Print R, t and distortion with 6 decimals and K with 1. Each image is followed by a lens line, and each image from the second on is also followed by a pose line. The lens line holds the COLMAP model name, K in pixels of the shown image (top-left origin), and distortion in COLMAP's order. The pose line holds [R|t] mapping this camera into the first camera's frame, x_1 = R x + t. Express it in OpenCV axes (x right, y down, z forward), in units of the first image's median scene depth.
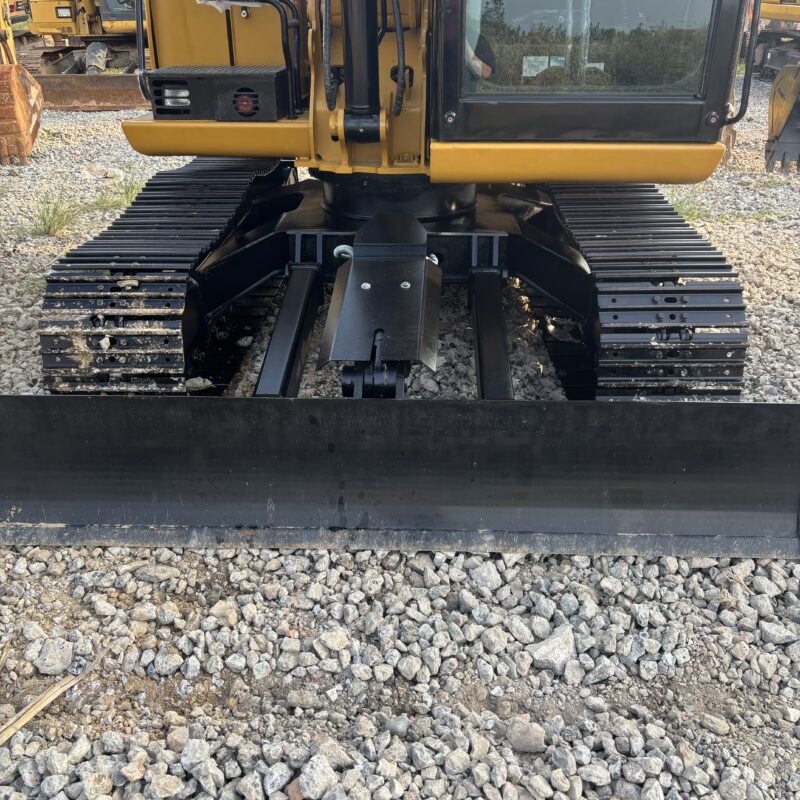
lens RADIAL K [[821.6, 0, 399.6], [0, 821.6, 396.4], [0, 0, 1]] dist [0.035069, -0.034673]
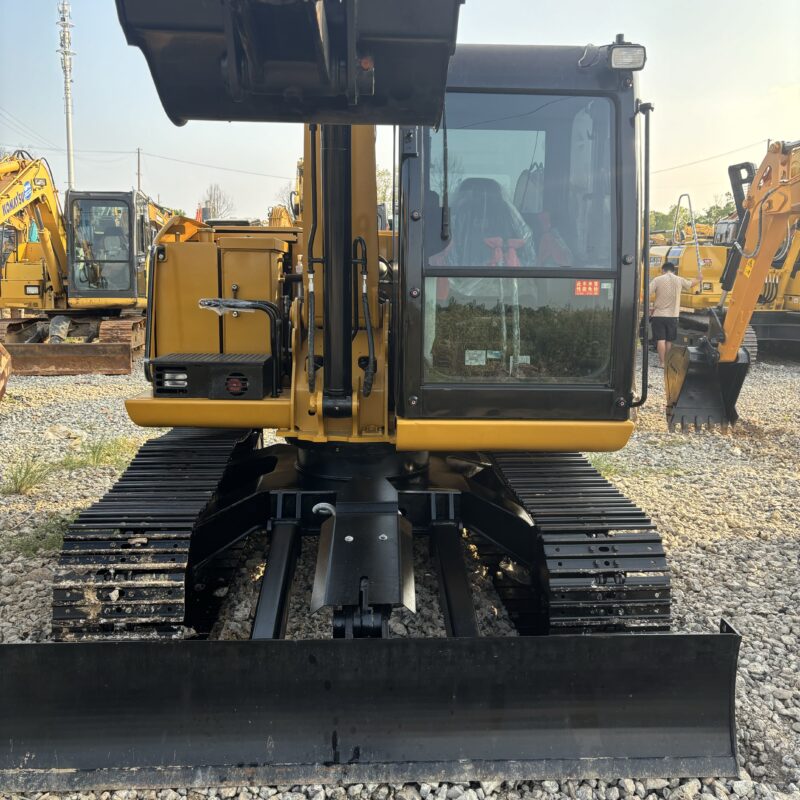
lens RADIAL K [[821.6, 0, 399.6], [0, 821.6, 396.4], [0, 0, 1]] dist [0.035069, -0.034673]
pose [[0.996202, 0.002487, 0.087034, -0.063523], [0.023288, 0.955562, -0.293868, 0.014363], [-0.083898, 0.294778, 0.951875, -0.158182]]
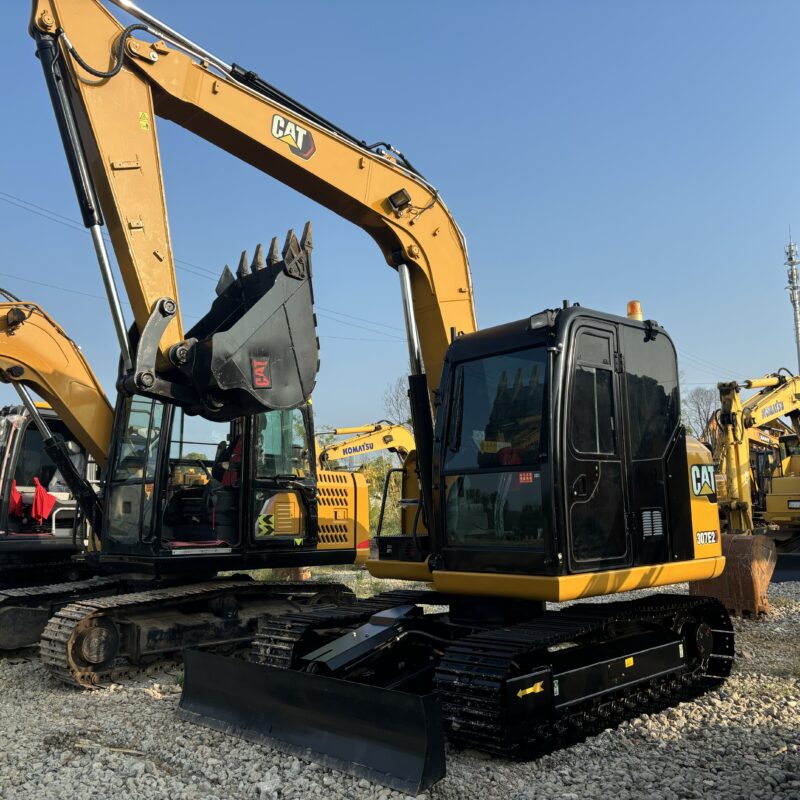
lens RADIAL K [[803.8, 0, 383.2], [0, 803.8, 425.2], [0, 0, 1]] dist [0.015465, -0.019374]
pose [[0.704036, -0.092644, -0.704095, 1.259000], [-0.278015, 0.876368, -0.393303, 0.147236], [0.653484, 0.472648, 0.591238, -0.297346]]
